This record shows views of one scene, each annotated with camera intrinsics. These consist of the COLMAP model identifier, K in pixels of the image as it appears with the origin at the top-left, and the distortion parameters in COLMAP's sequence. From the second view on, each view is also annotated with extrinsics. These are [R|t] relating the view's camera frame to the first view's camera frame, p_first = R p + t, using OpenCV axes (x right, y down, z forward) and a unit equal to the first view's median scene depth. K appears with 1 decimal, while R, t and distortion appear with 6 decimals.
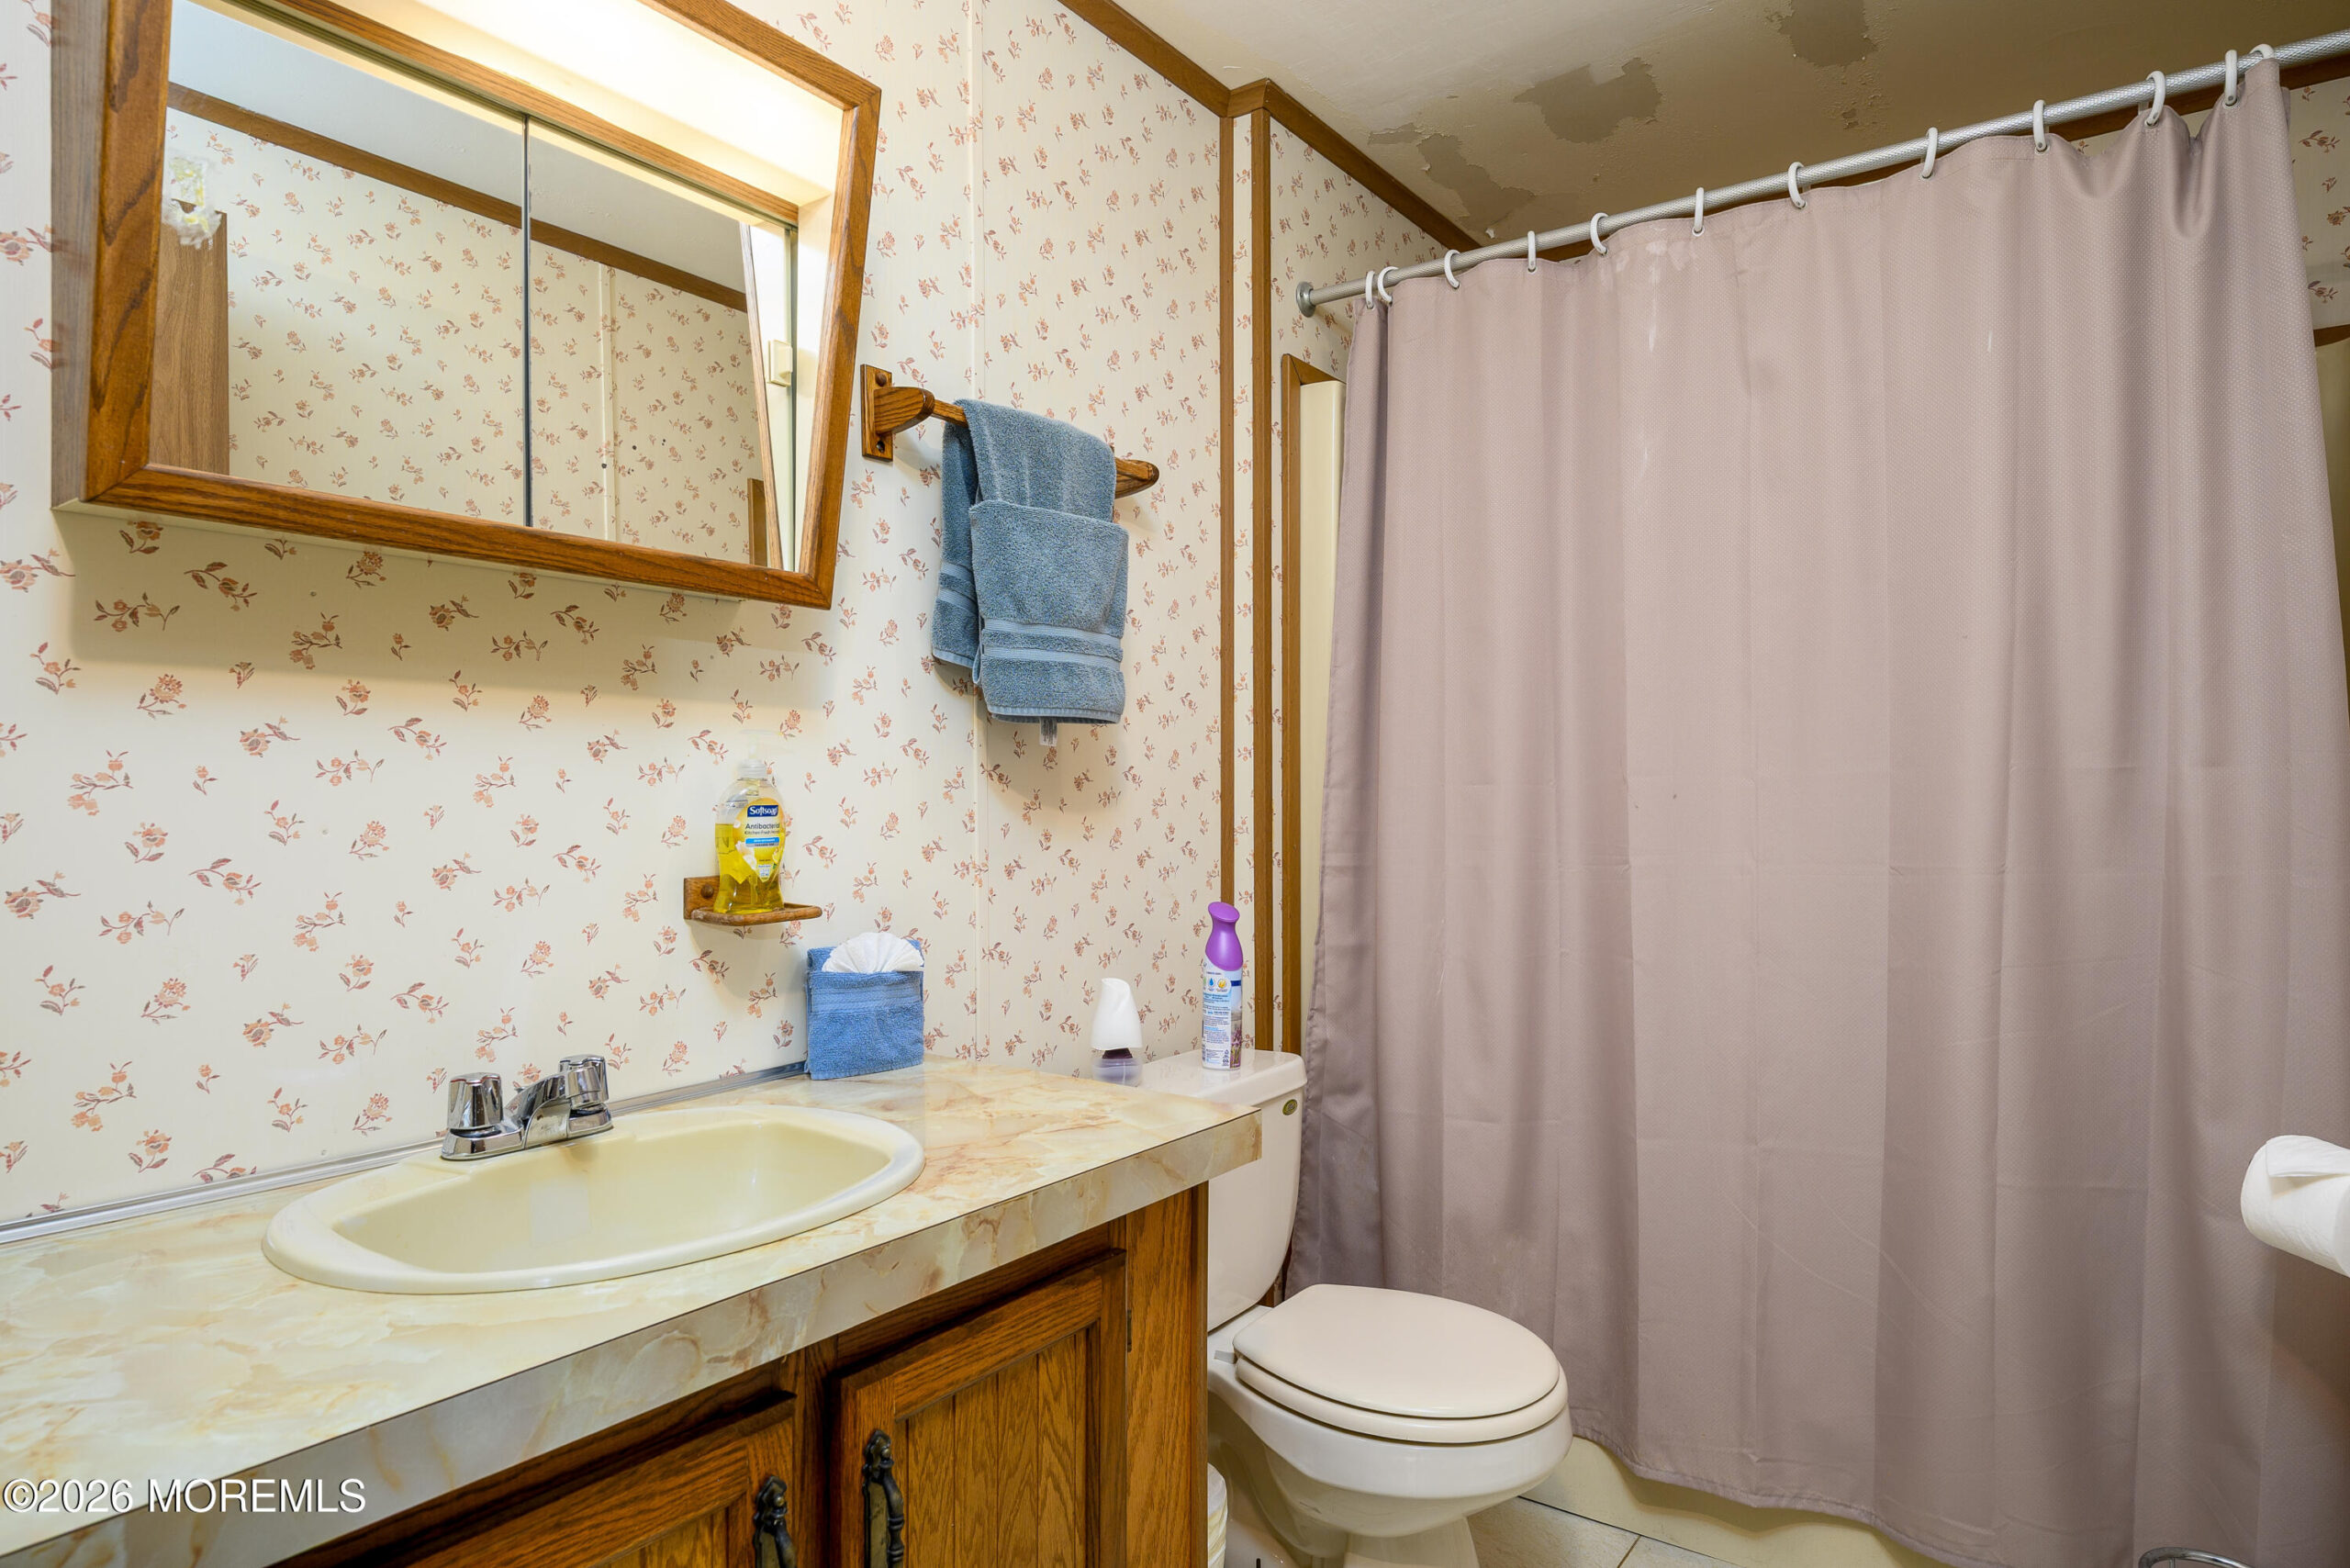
lens RADIAL K [[1347.8, 0, 1175.0], [0, 1347.8, 784.0], [0, 0, 1]] dist [0.000251, 0.000012]
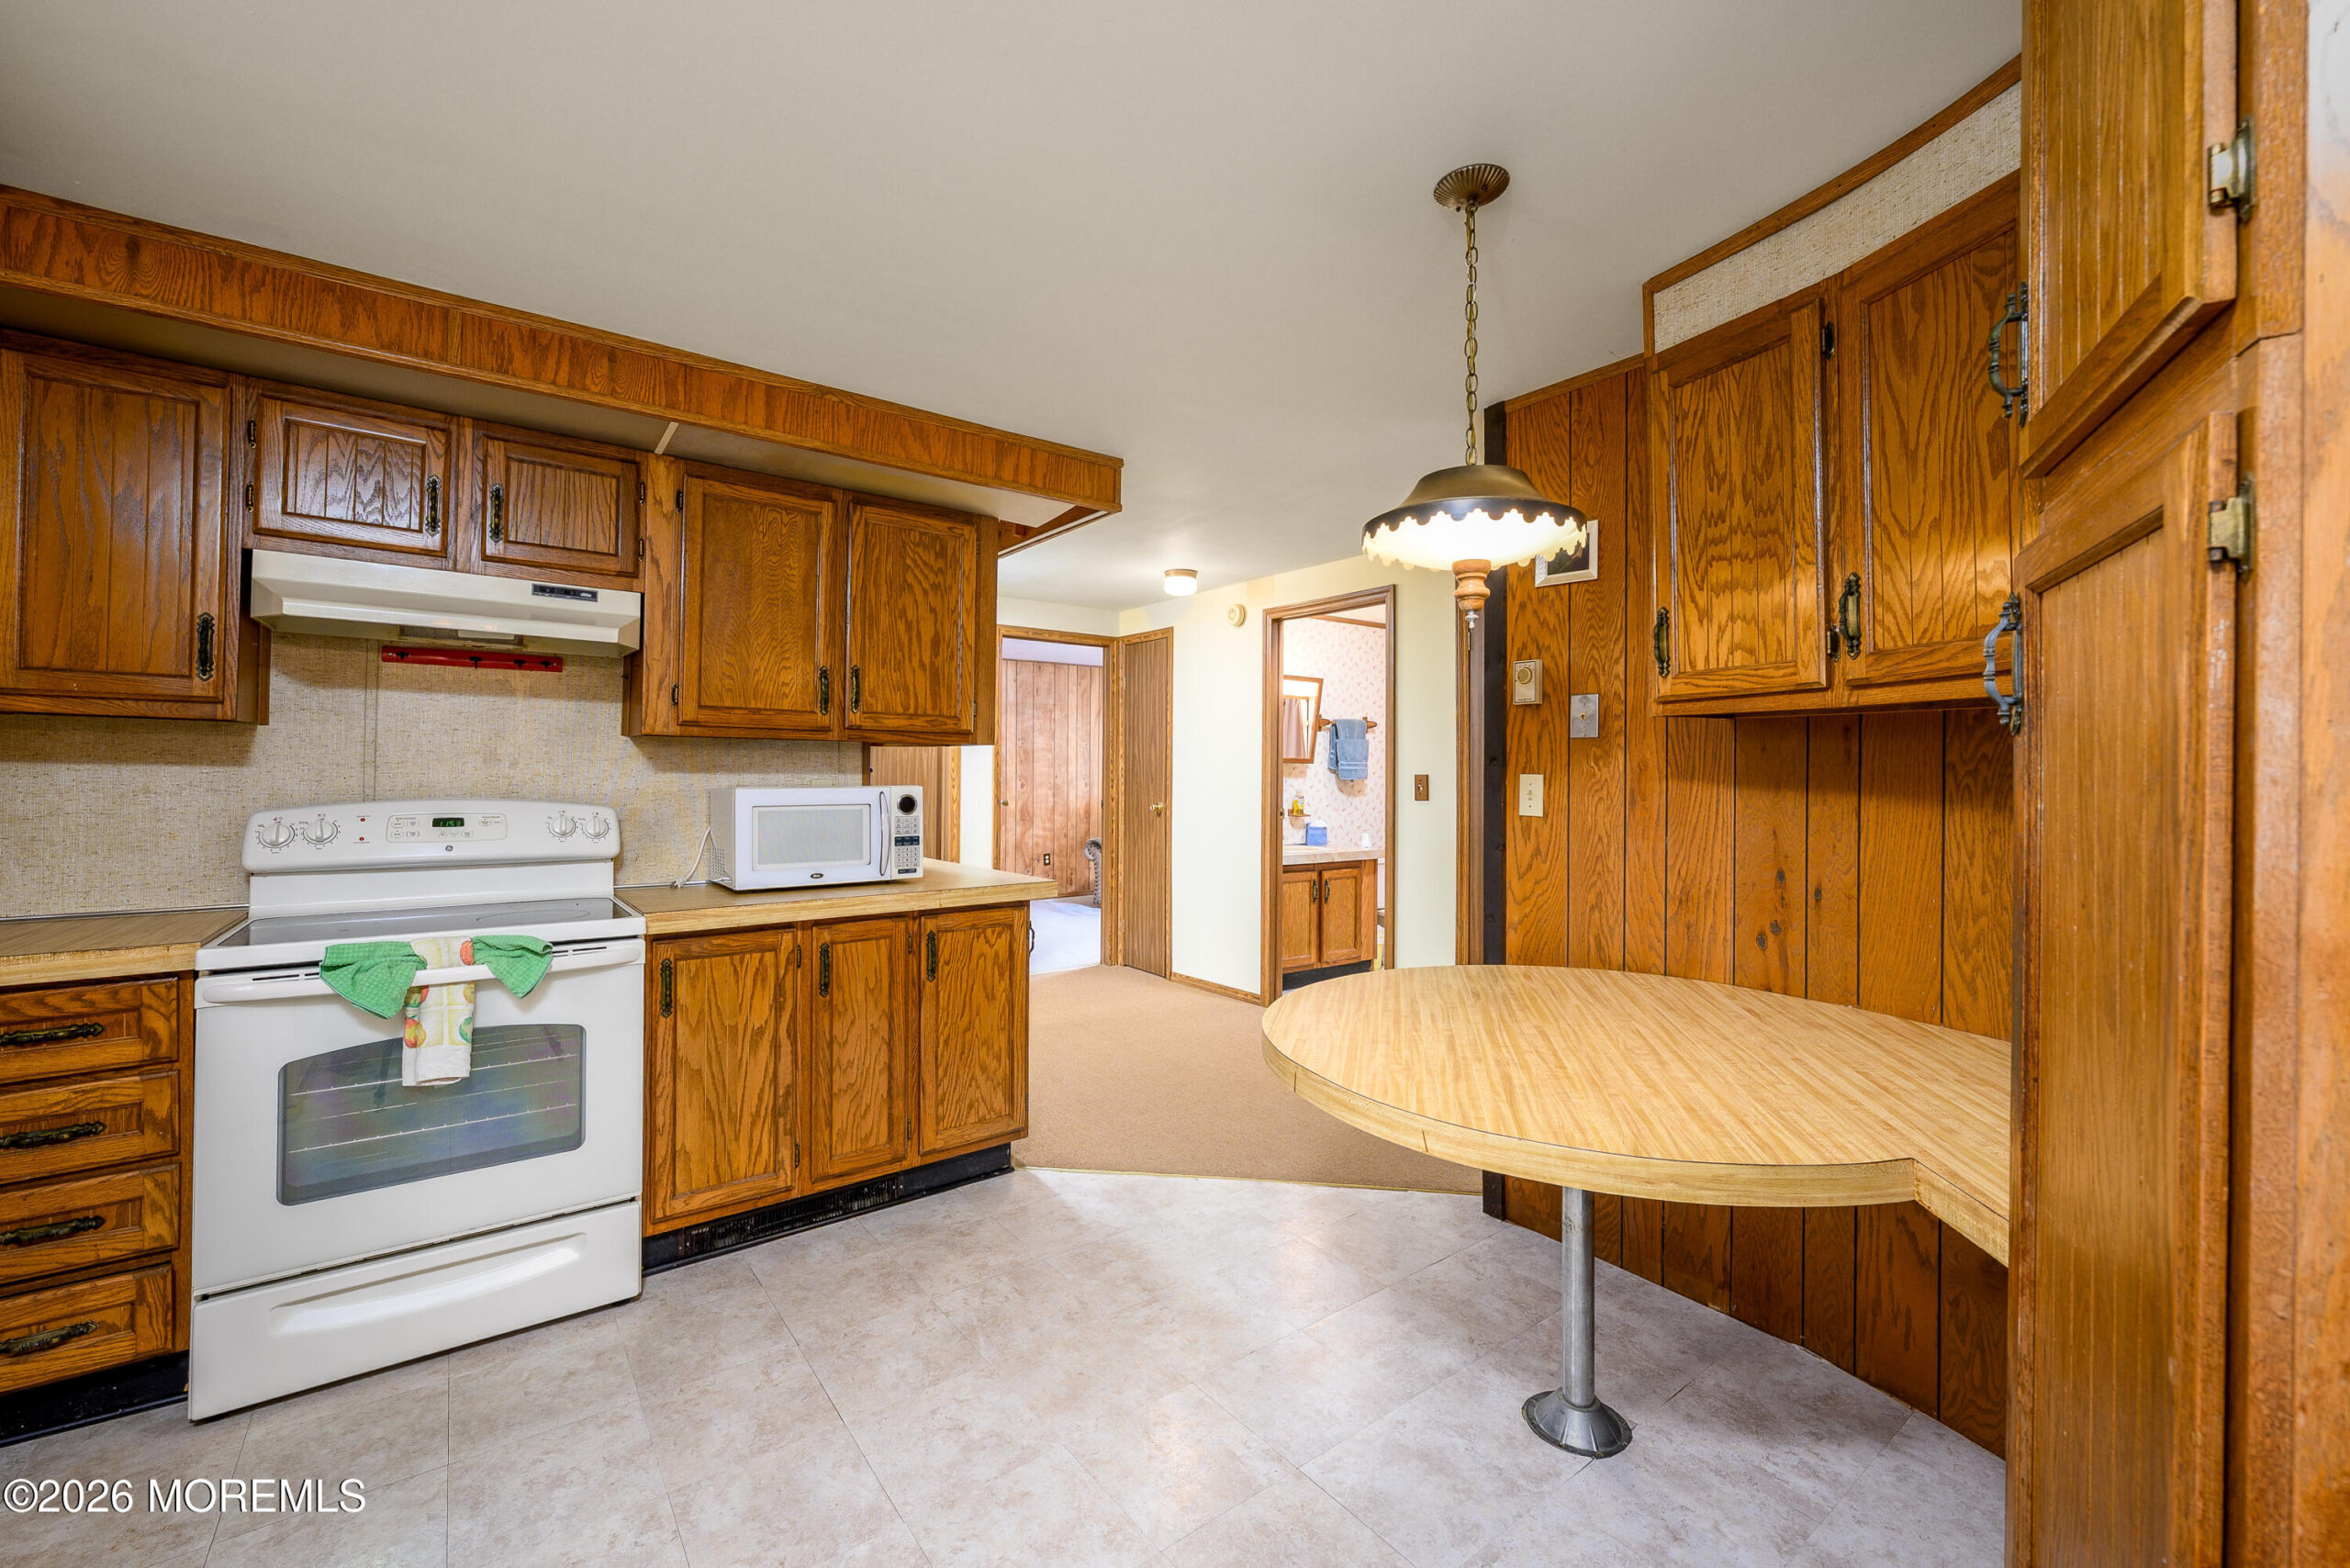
lens RADIAL K [[957.3, 0, 1183.7], [0, 957.3, 777.0], [0, 0, 1]] dist [-0.002177, -0.000007]
pose [[0.960475, 0.004331, -0.278334, 0.342564], [-0.003097, 0.999983, 0.004873, -0.082063], [0.278351, -0.003819, 0.960472, -2.979298]]
